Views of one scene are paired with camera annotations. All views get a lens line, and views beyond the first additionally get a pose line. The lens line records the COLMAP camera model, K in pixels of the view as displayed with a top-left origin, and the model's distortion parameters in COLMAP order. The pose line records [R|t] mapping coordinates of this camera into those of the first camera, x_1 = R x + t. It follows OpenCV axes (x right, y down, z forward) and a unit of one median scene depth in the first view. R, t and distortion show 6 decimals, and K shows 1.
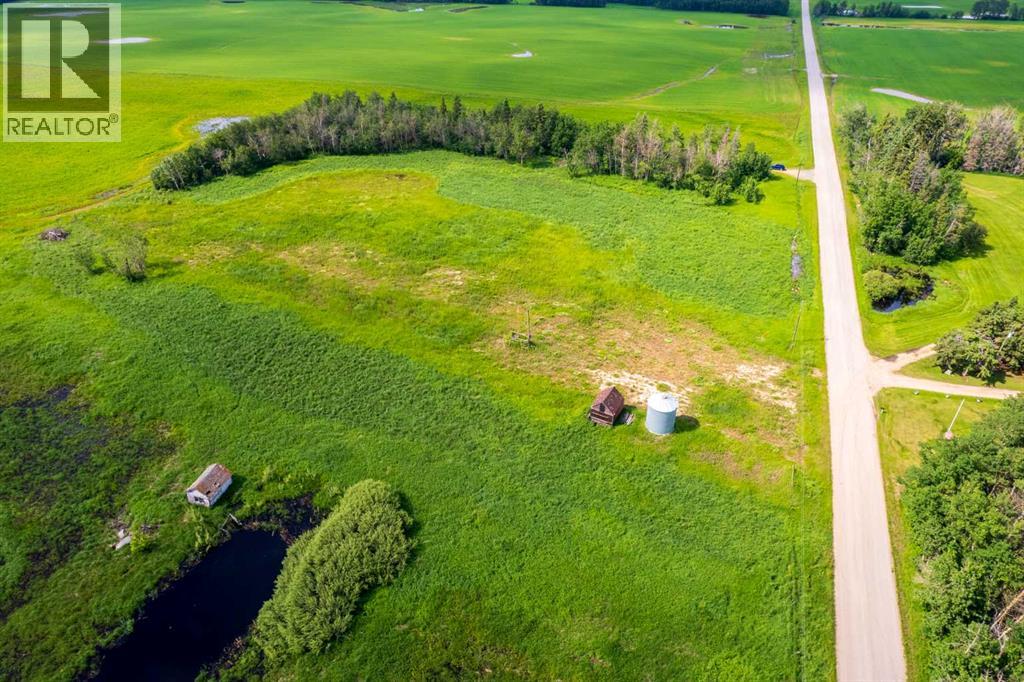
lens RADIAL K [[657.0, 0, 514.4], [0, 657.0, 346.5], [0, 0, 1]] dist [-0.062242, 0.048248]
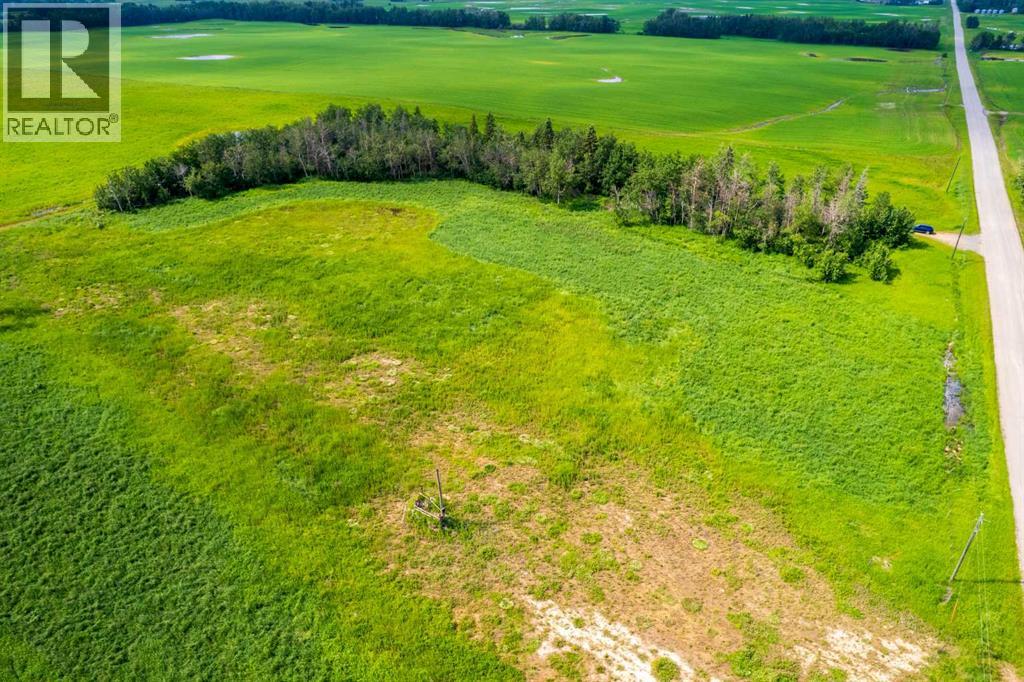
lens RADIAL K [[657.0, 0, 515.3], [0, 657.0, 345.3], [0, 0, 1]] dist [-0.062242, 0.048248]
pose [[0.985003, 0.087546, -0.148674, 0.112605], [-0.095326, 0.994381, -0.046027, -0.099395], [0.143809, 0.059509, 0.987815, 0.328405]]
